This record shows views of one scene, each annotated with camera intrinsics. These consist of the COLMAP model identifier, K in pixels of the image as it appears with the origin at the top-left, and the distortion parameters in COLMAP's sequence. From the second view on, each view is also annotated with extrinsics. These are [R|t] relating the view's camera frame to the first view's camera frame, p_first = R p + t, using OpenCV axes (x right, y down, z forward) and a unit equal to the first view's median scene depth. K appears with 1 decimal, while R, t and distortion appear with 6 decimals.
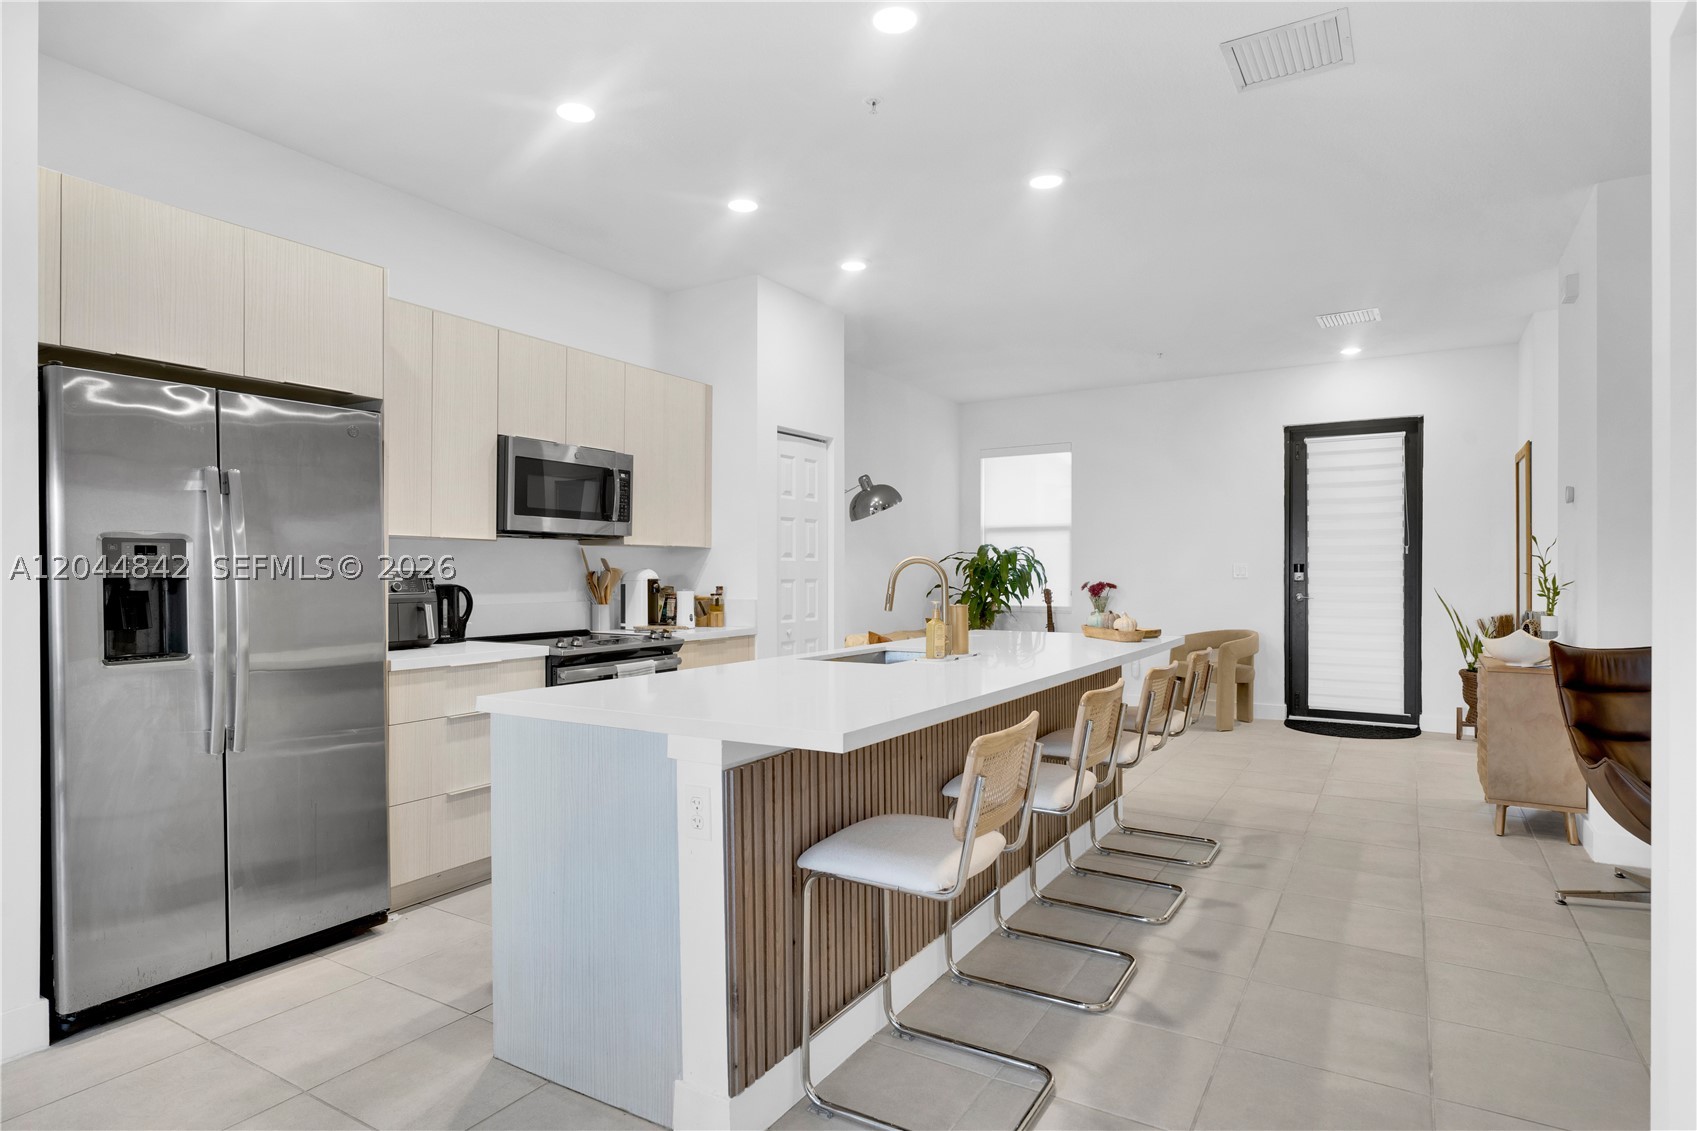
lens RADIAL K [[916.6, 0, 842.7], [0, 916.6, 565.4], [0, 0, 1]] dist [0.021833, -0.000295]
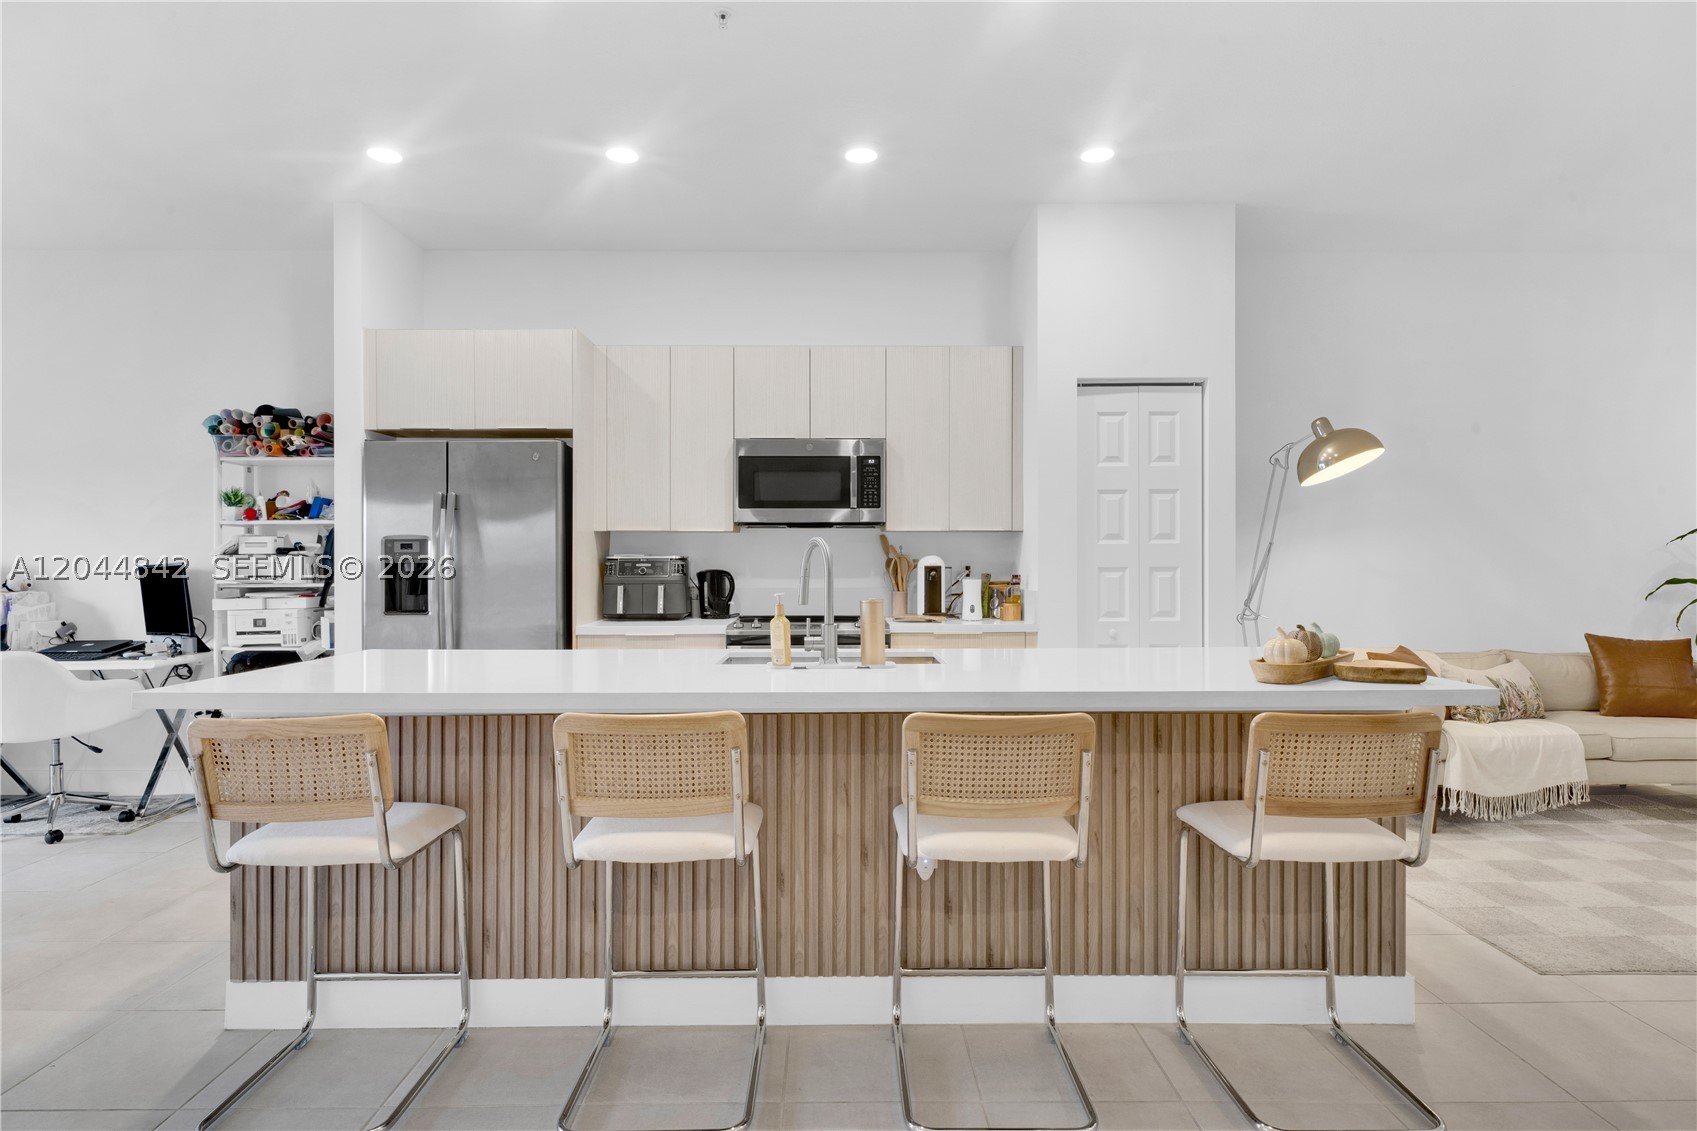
lens RADIAL K [[916.6, 0, 842.7], [0, 916.6, 565.4], [0, 0, 1]] dist [0.021833, -0.000295]
pose [[0.530520, 0.003541, -0.847665, 0.548784], [0.008922, 0.999913, 0.009760, 0.004305], [0.847625, -0.012741, 0.530442, 0.415485]]
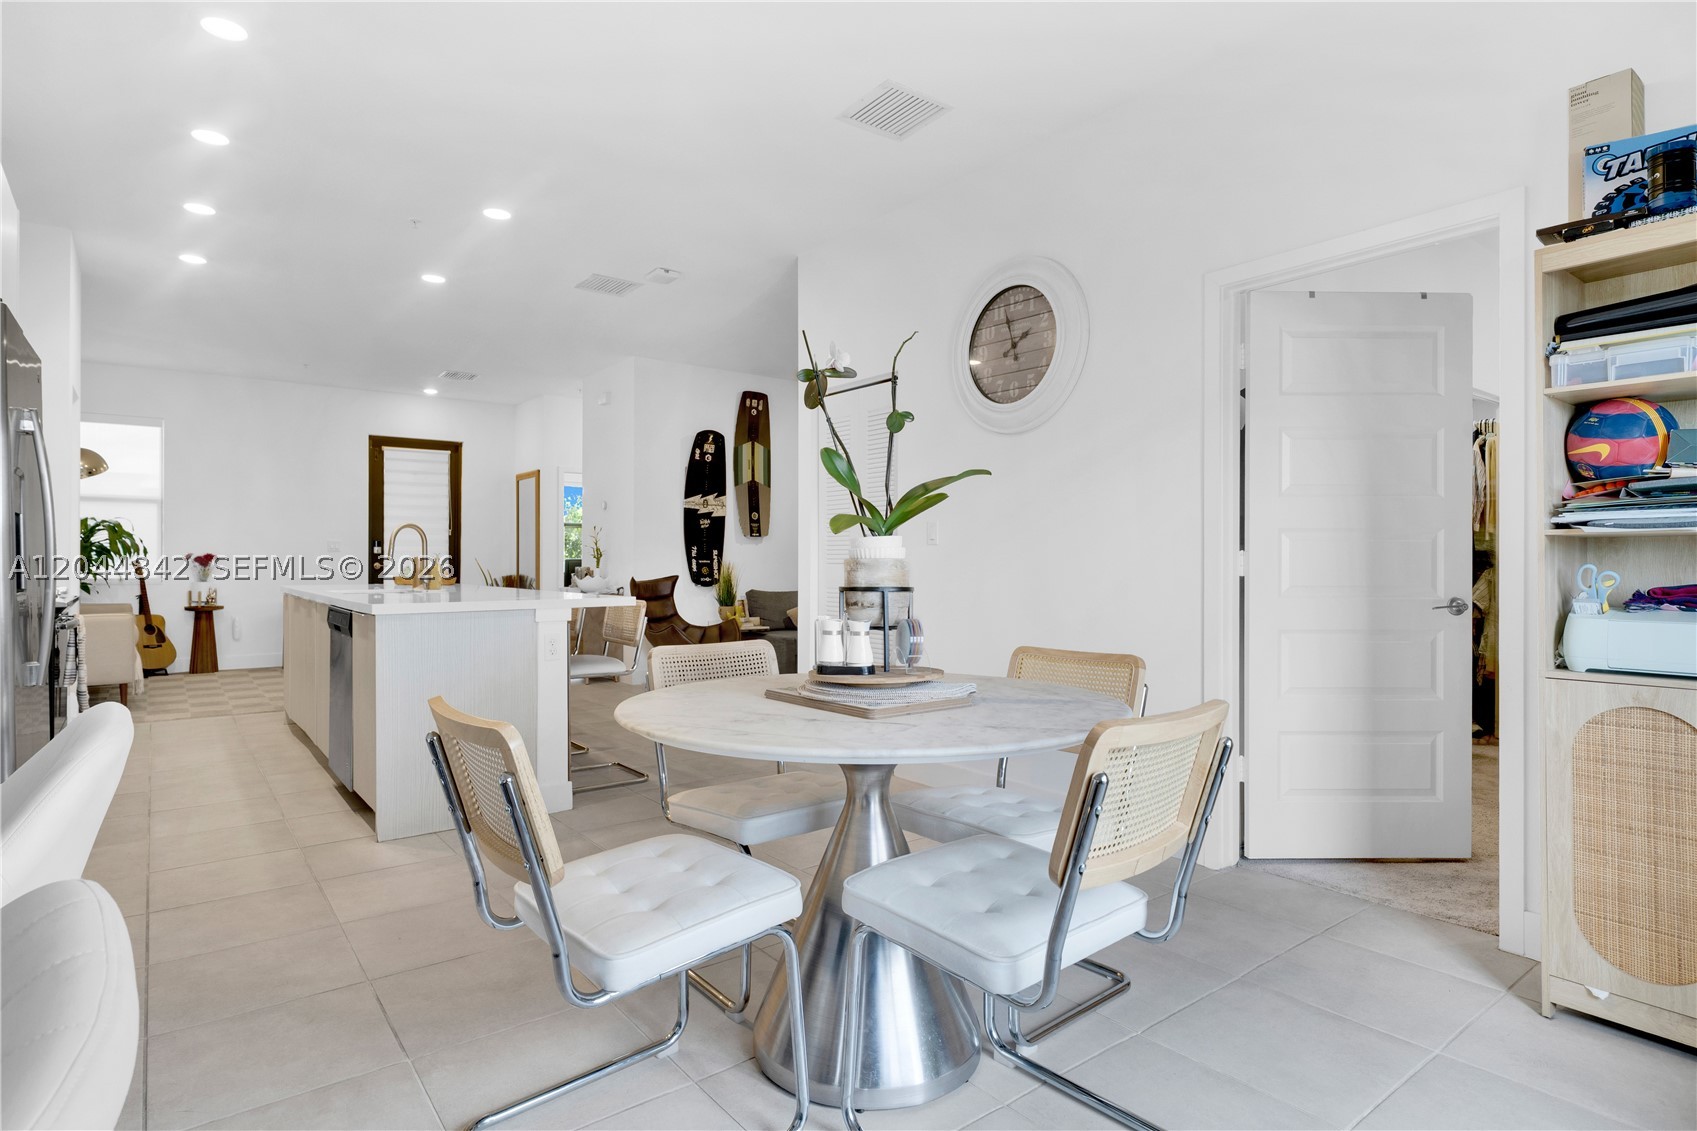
lens RADIAL K [[916.6, 0, 842.7], [0, 916.6, 565.4], [0, 0, 1]] dist [0.021833, -0.000295]
pose [[0.351886, -0.003328, 0.936037, -0.709521], [-0.009236, 0.999933, 0.007027, 0.025923], [-0.935997, -0.011118, 0.351832, -0.123133]]
